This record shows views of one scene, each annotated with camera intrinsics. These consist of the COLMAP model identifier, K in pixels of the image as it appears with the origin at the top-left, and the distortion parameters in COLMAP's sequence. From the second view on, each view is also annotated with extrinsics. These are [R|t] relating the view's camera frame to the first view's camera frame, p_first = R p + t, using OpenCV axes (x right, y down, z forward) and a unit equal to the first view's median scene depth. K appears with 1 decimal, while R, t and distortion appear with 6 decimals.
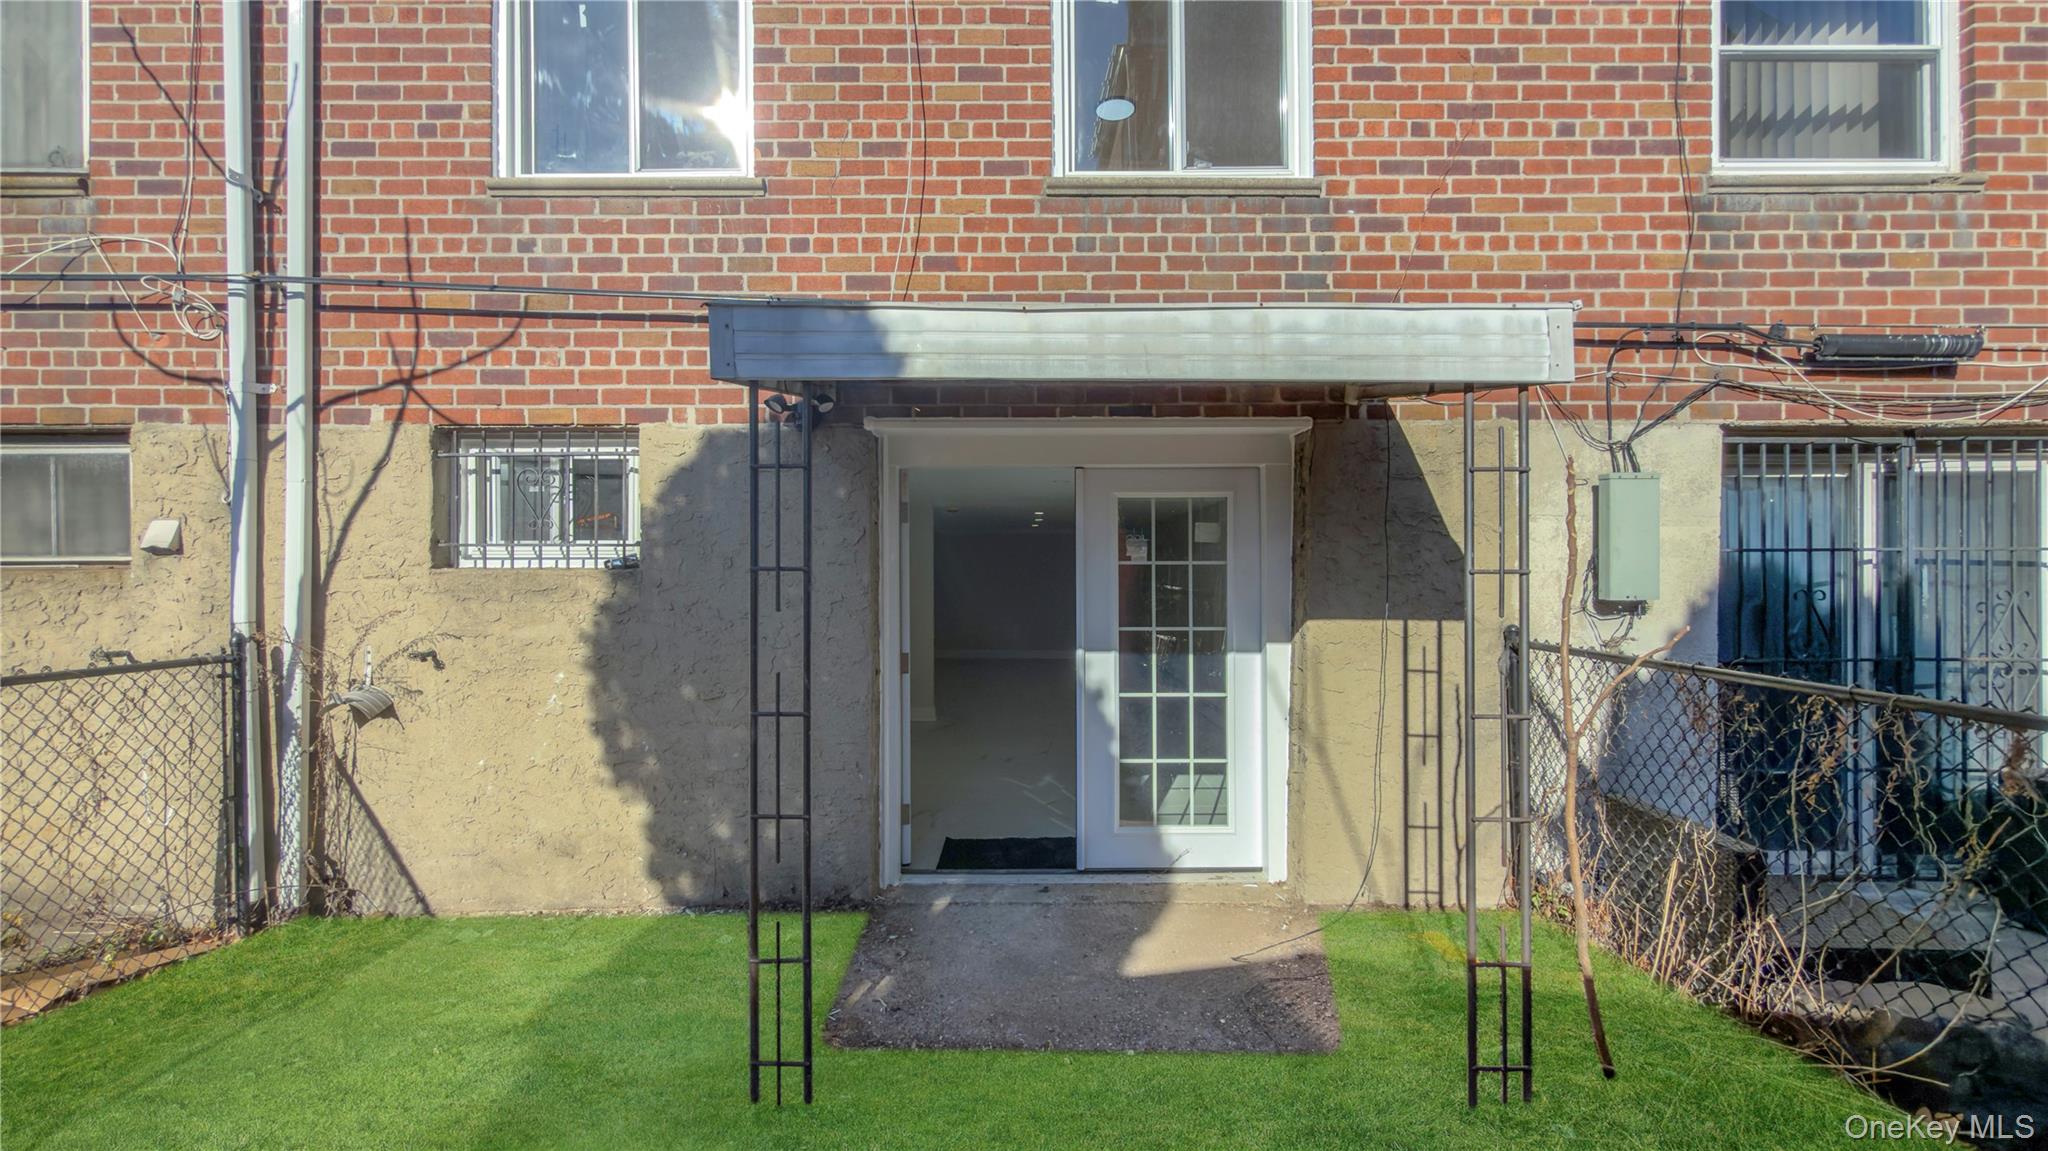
lens RADIAL K [[885.4, 0, 1021.0], [0, 885.4, 572.2], [0, 0, 1]] dist [0.001812, 0.000268]
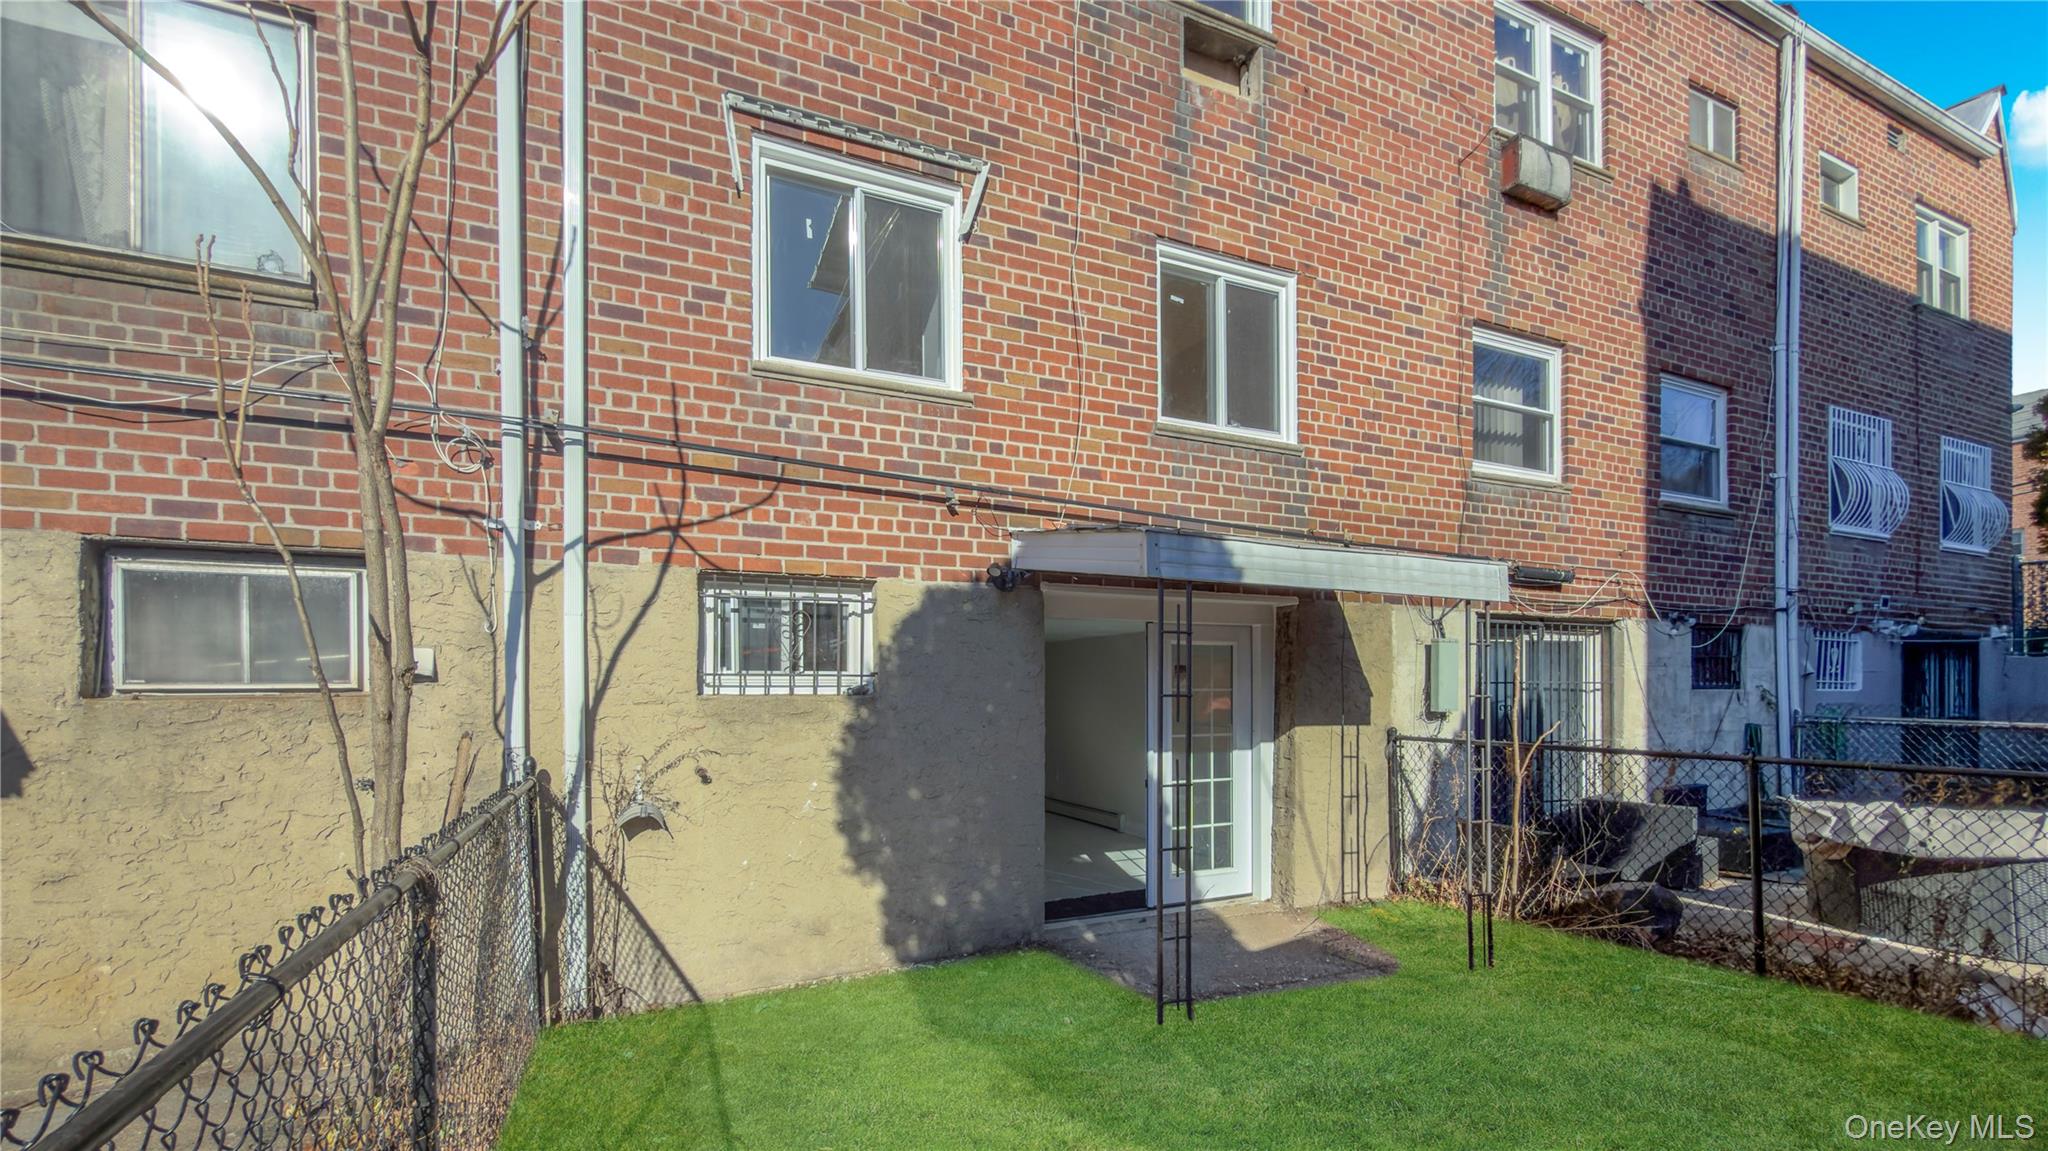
lens RADIAL K [[885.4, 0, 1073.6], [0, 885.4, 695.0], [0, 0, 1]] dist [0.001812, 0.000268]
pose [[0.894336, -0.002699, 0.447388, -0.736367], [0.001301, 0.999993, 0.003433, -0.007835], [-0.447394, -0.002488, 0.894333, -0.227109]]
